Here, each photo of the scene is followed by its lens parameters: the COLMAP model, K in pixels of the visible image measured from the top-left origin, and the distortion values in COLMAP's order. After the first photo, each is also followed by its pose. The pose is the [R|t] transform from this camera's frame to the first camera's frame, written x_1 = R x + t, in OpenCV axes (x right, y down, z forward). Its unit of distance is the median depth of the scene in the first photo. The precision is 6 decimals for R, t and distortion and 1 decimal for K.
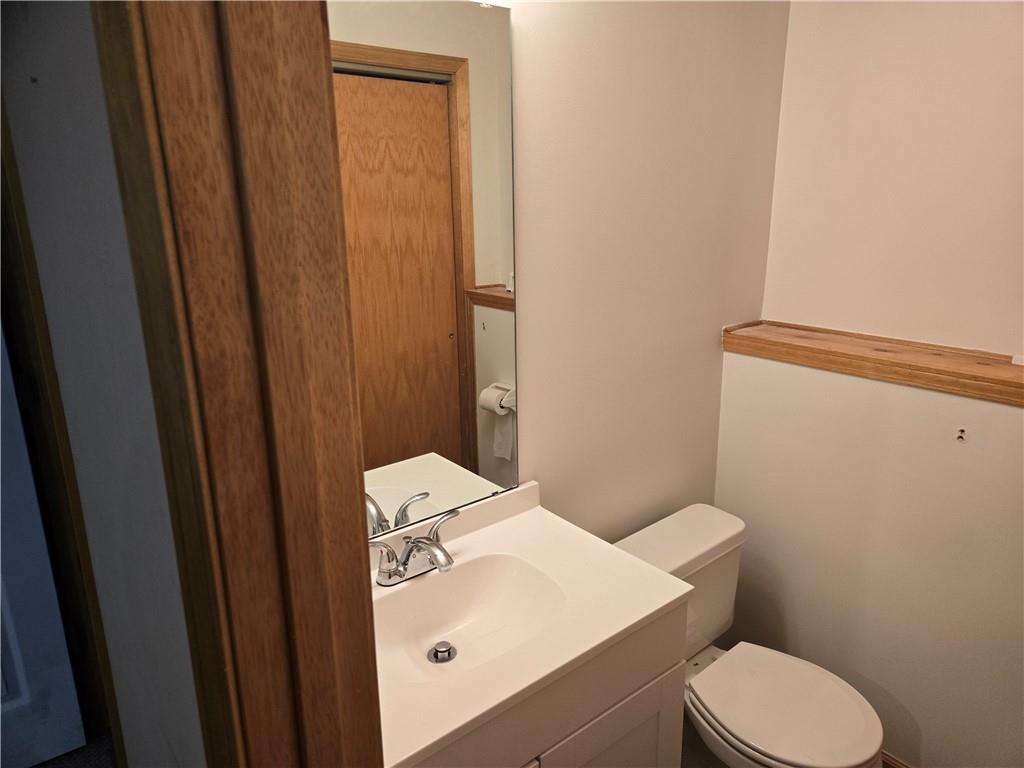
lens RADIAL K [[686.8, 0, 507.9], [0, 686.8, 381.1], [0, 0, 1]] dist [0.075716, -0.065180]
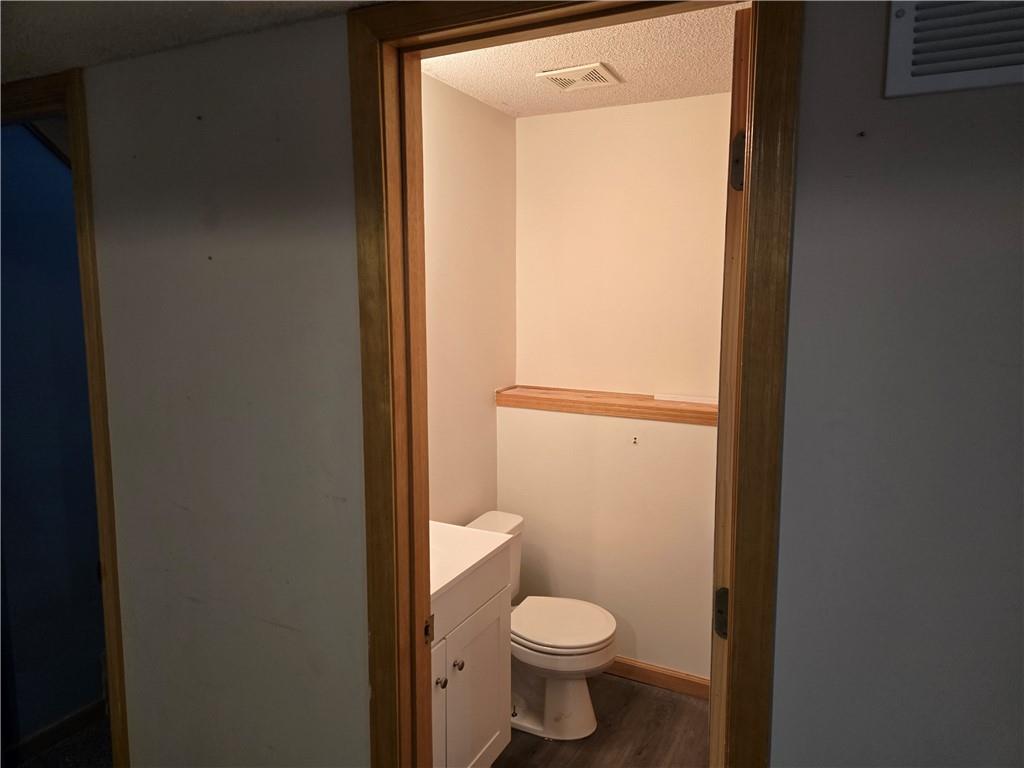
lens RADIAL K [[686.8, 0, 507.9], [0, 686.8, 381.1], [0, 0, 1]] dist [0.075716, -0.065180]
pose [[0.917446, -0.038634, 0.395980, -0.274904], [0.089968, 0.989639, -0.111891, 0.078663], [-0.387555, 0.138280, 0.911417, -0.401391]]
